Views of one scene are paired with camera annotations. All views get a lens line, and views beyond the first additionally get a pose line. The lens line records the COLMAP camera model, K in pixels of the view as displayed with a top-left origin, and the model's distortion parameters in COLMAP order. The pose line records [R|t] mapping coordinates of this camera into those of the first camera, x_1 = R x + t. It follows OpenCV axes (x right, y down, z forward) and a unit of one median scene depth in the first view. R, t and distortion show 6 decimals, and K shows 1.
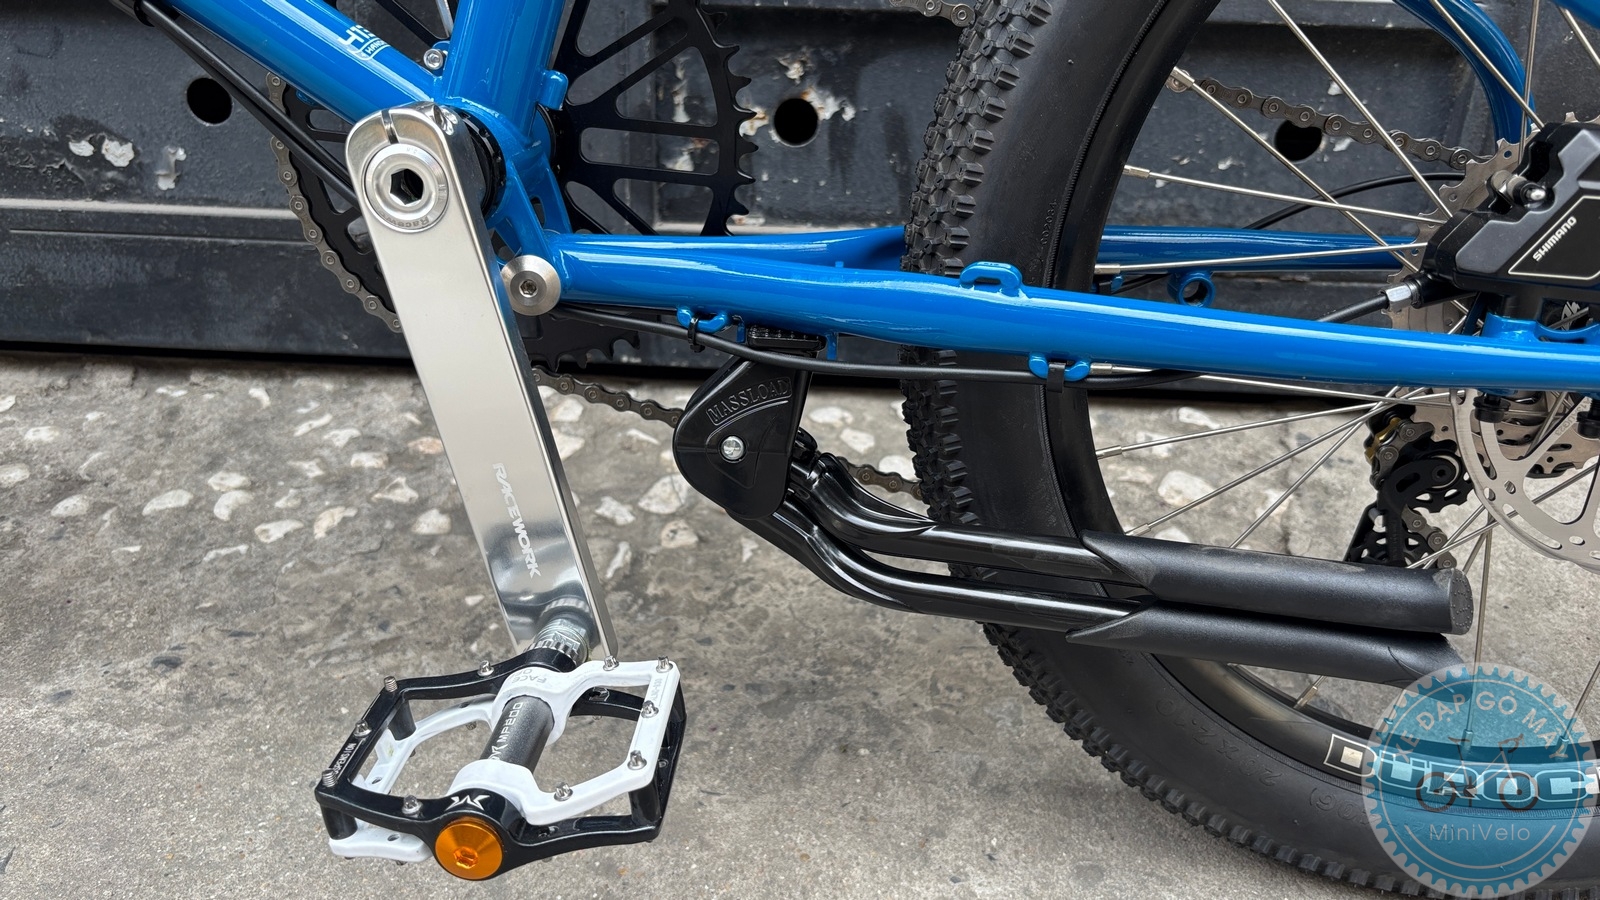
lens RADIAL K [[1230.4, 0, 788.4], [0, 1230.4, 452.3], [0, 0, 1]] dist [0.032394, -0.075552]
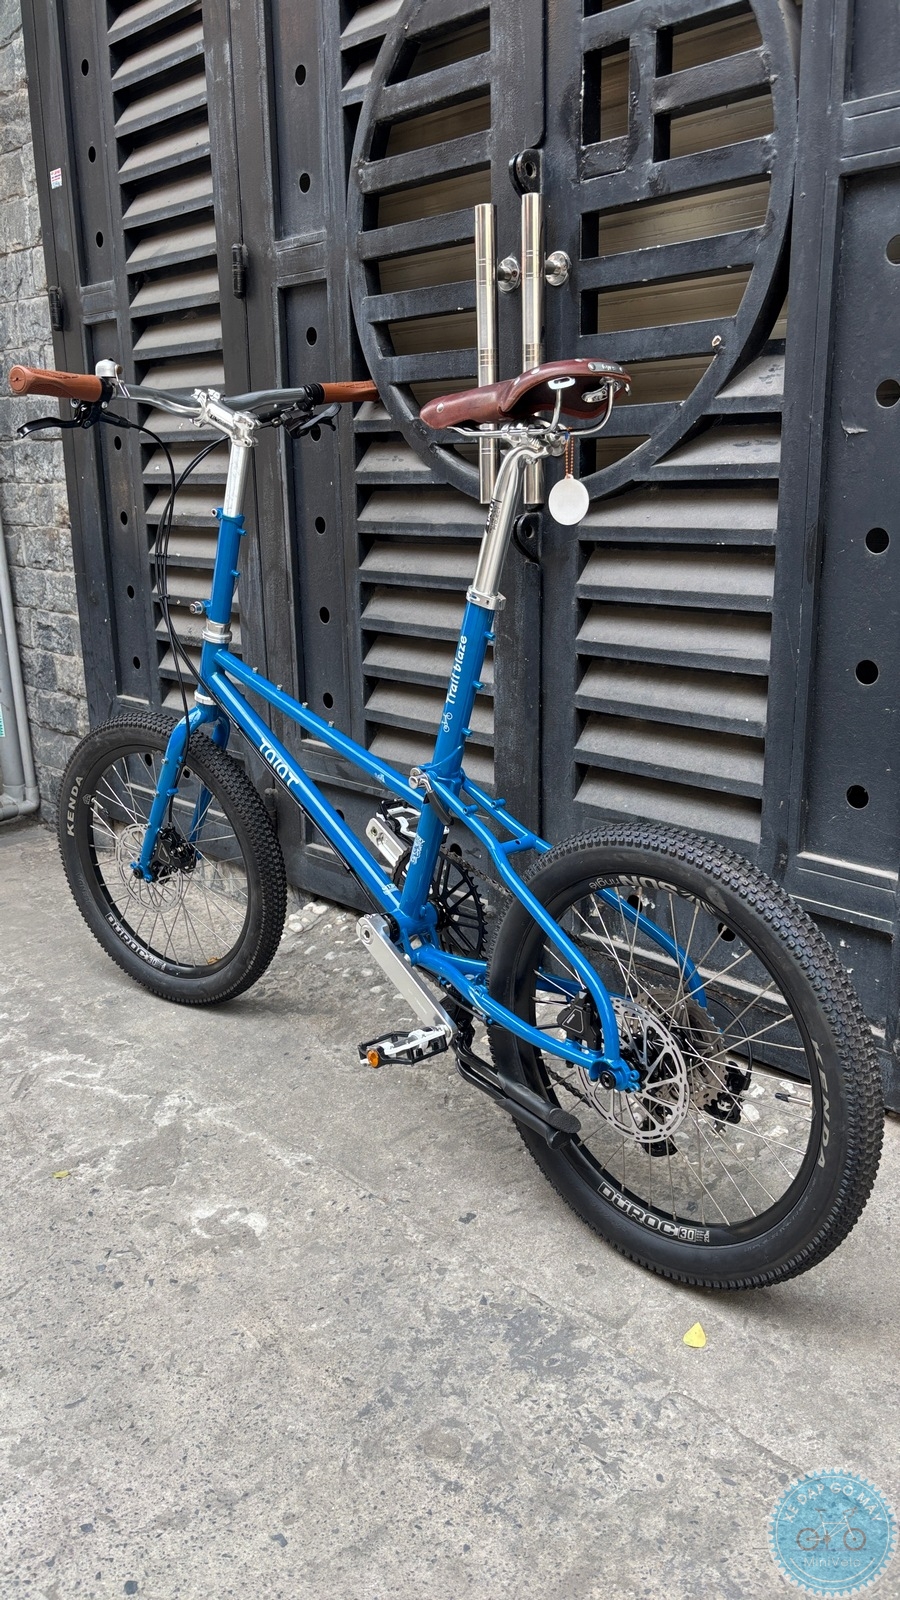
lens RADIAL K [[1224.5, 0, 444.5], [0, 1224.5, 787.3], [0, 0, 1]] dist [0.036922, -0.031367]
pose [[0.726143, 0.133725, -0.674414, 1.377031], [-0.246399, 0.966364, -0.073684, -0.241874], [0.641876, 0.219680, 0.734668, -1.059223]]
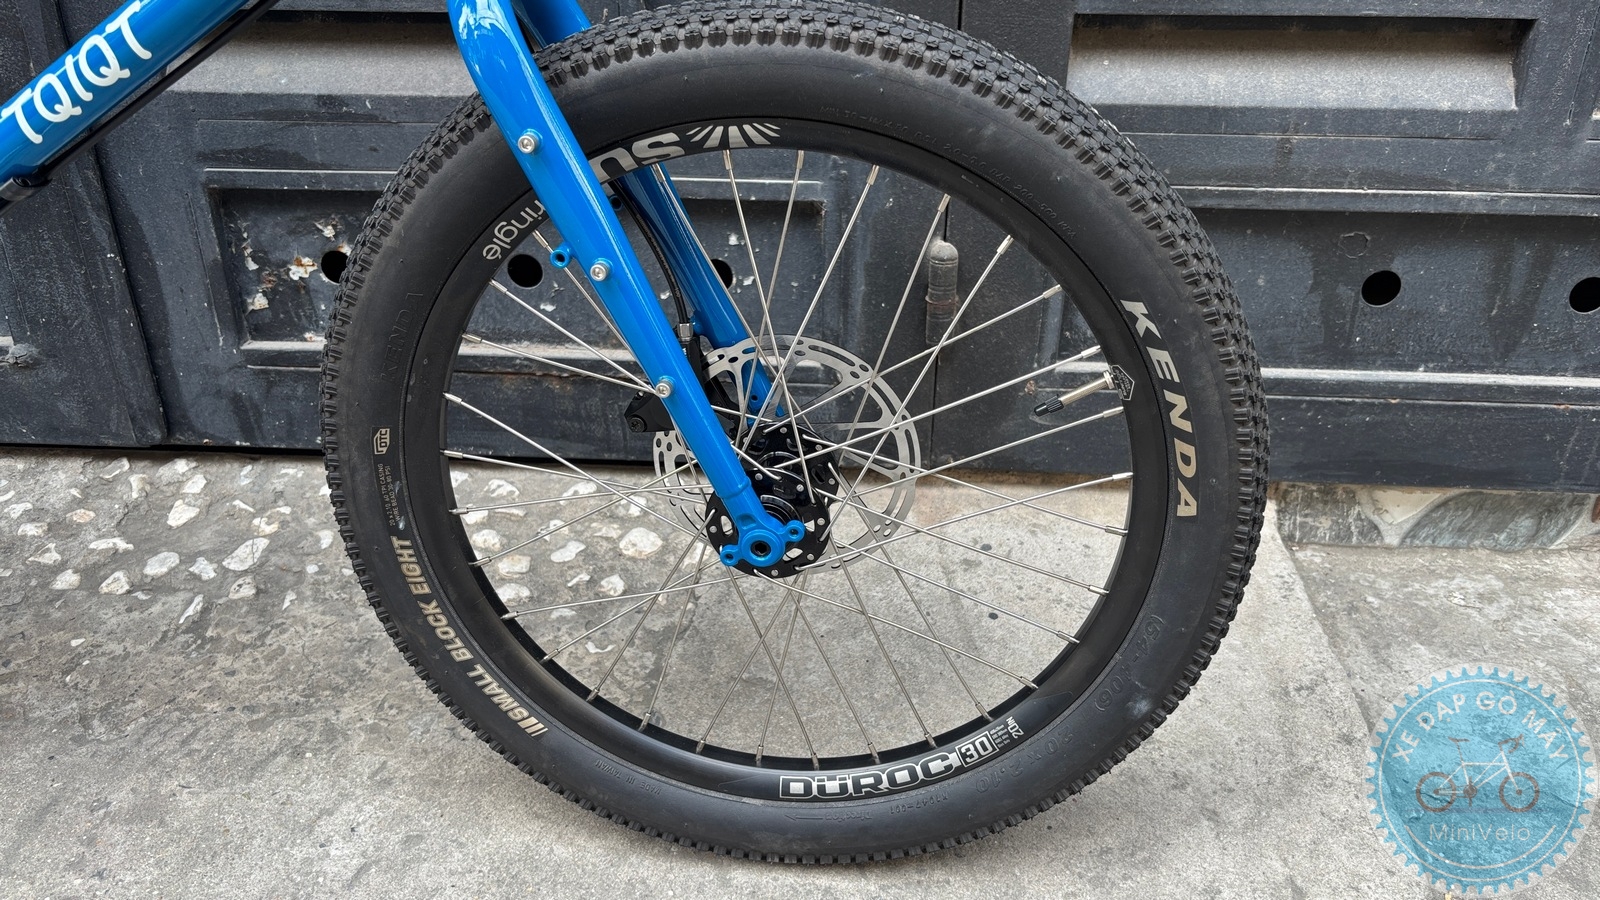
lens RADIAL K [[1228.0, 0, 791.3], [0, 1228.0, 460.4], [0, 0, 1]] dist [0.028852, -0.035599]
pose [[0.999575, -0.016568, -0.024000, 0.553923], [0.017906, 0.998233, 0.056666, -0.140394], [0.023019, -0.057072, 0.998105, -0.325685]]
